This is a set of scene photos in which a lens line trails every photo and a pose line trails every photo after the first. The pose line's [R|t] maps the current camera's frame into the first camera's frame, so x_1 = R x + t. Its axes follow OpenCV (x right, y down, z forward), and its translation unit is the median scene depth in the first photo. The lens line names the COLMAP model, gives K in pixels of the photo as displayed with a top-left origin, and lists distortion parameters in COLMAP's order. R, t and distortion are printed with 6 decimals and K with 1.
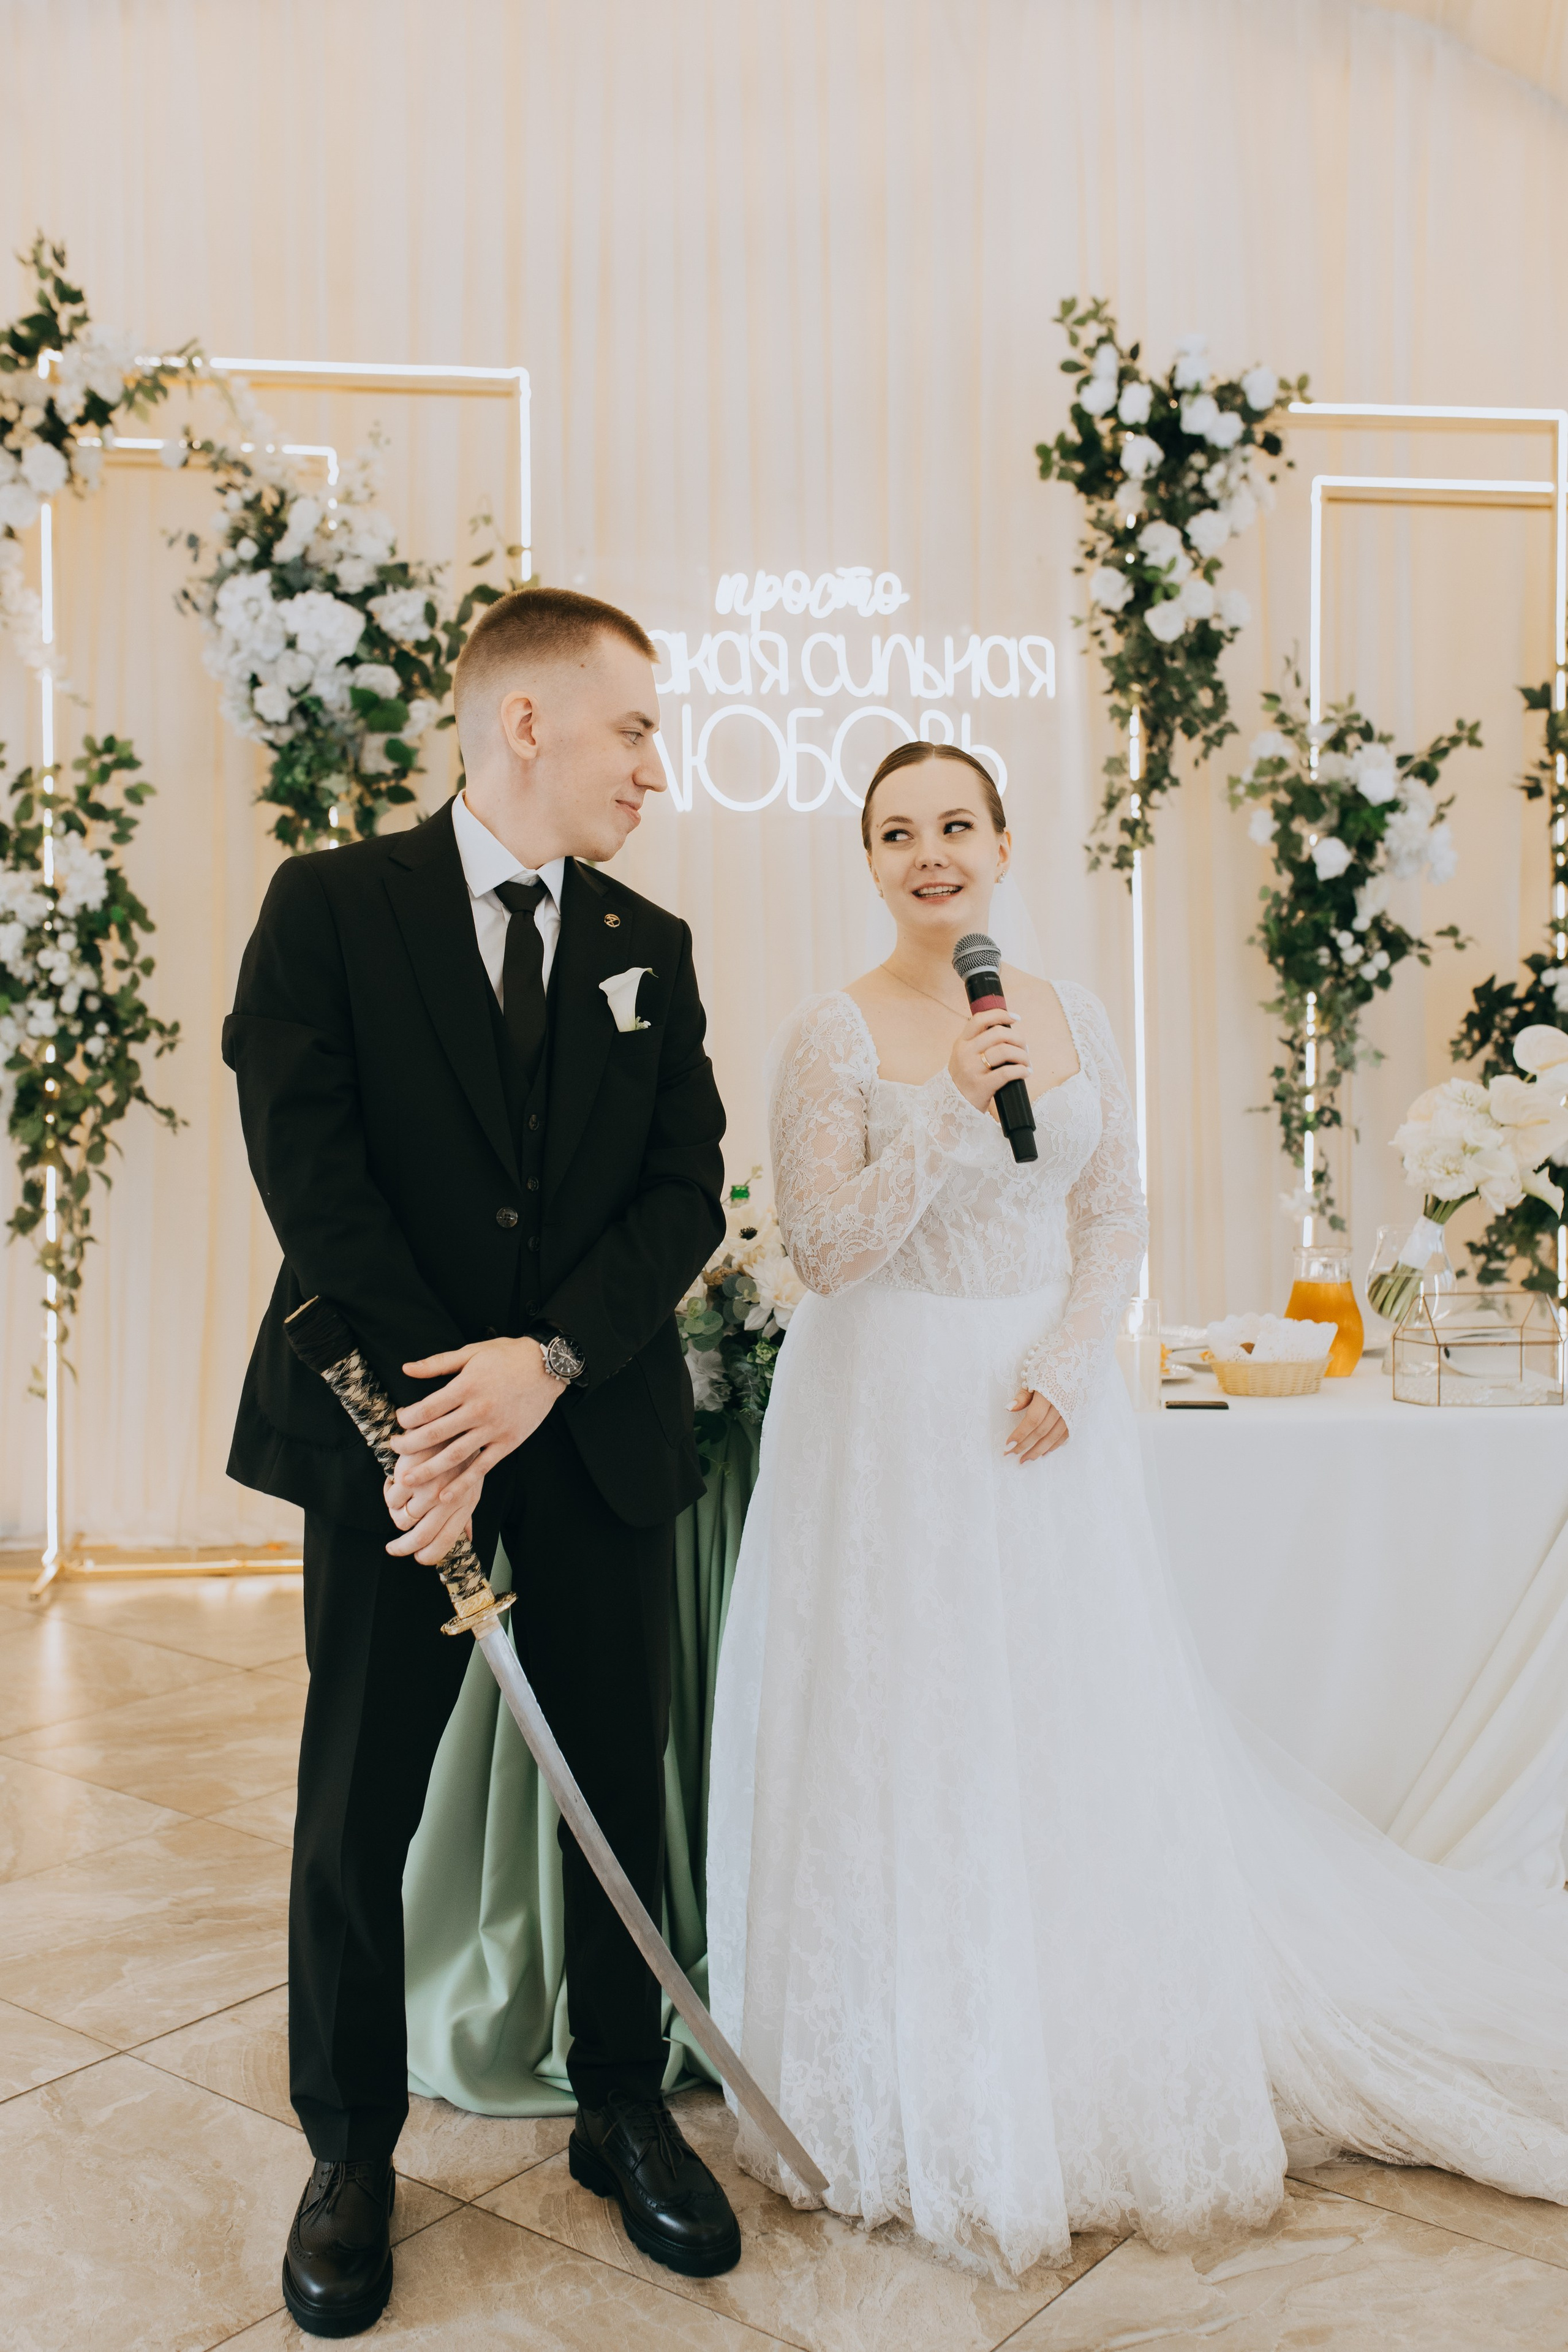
lens RADIAL K [[2335.5, 0, 786.5], [0, 2335.5, 1152.5], [0, 0, 1]] dist [-0.000125, 0.005090]
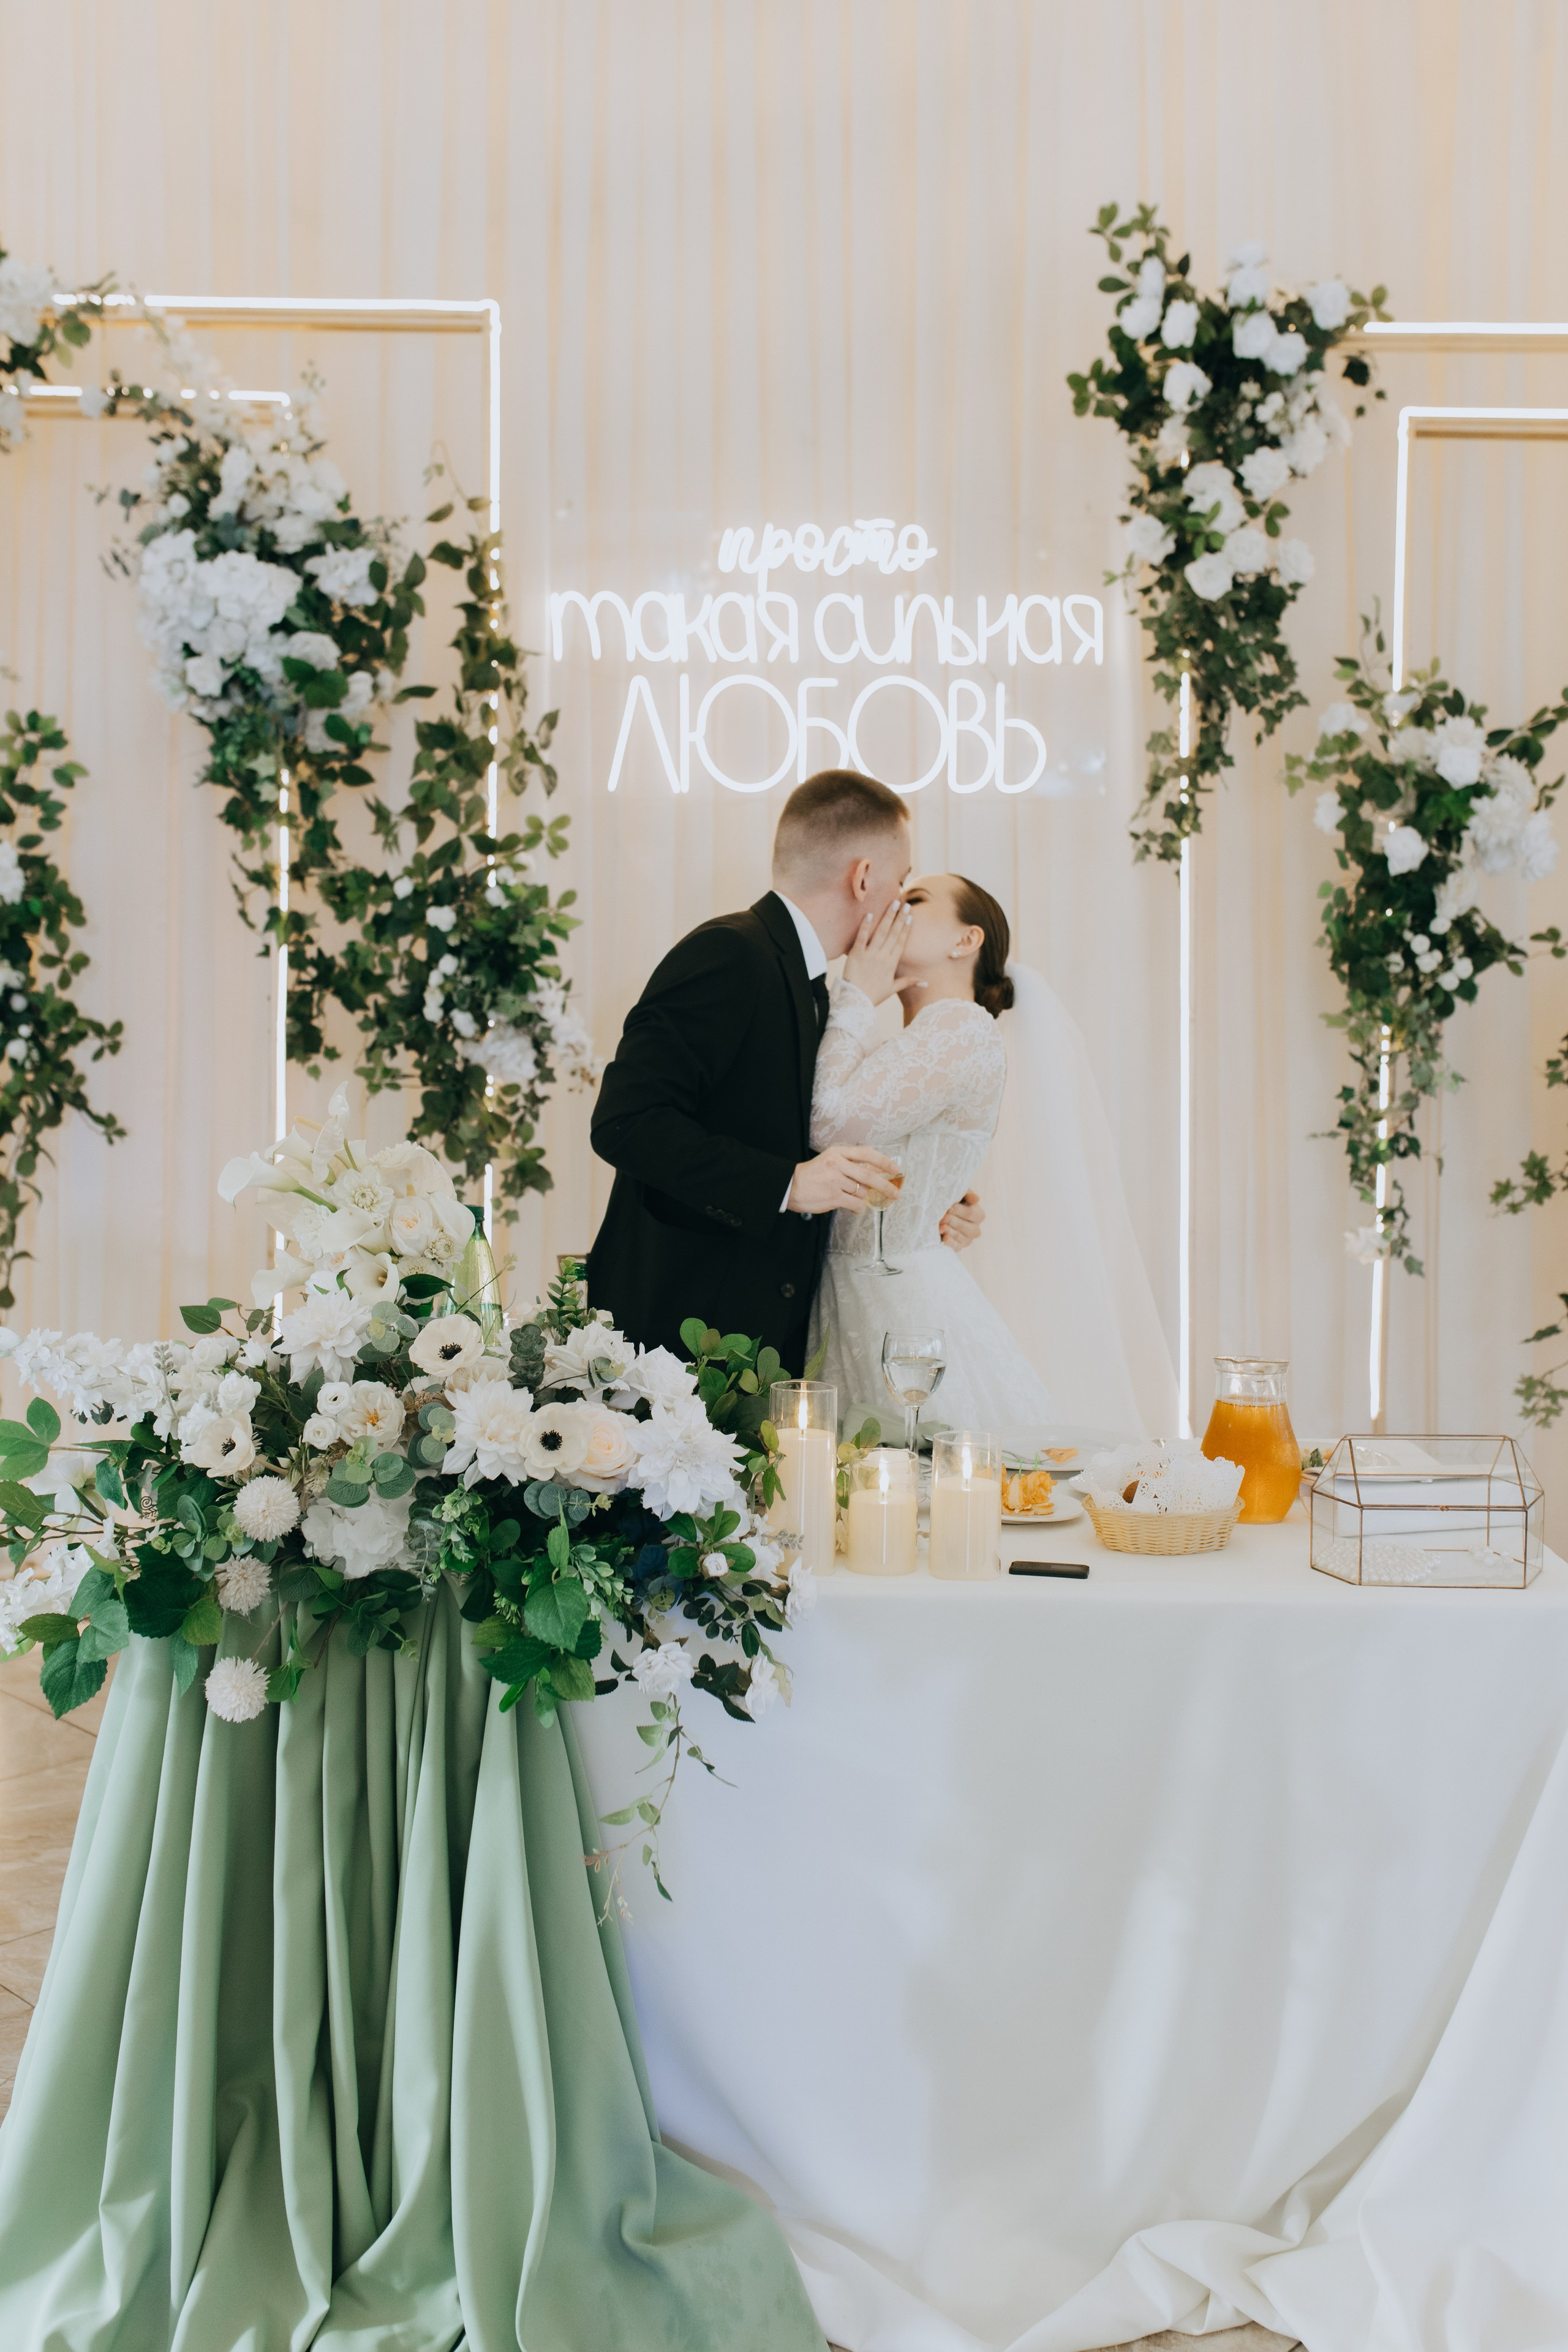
lens RADIAL K [[2275.9, 0, 781.3], [0, 2275.9, 1152.2], [0, 0, 1]] dist [-0.002306, 0.008459]
pose [[0.993459, 0.019854, -0.112450, 0.099897], [-0.017375, 0.999585, 0.022980, -0.029204], [0.112859, -0.020875, 0.993392, 0.132325]]
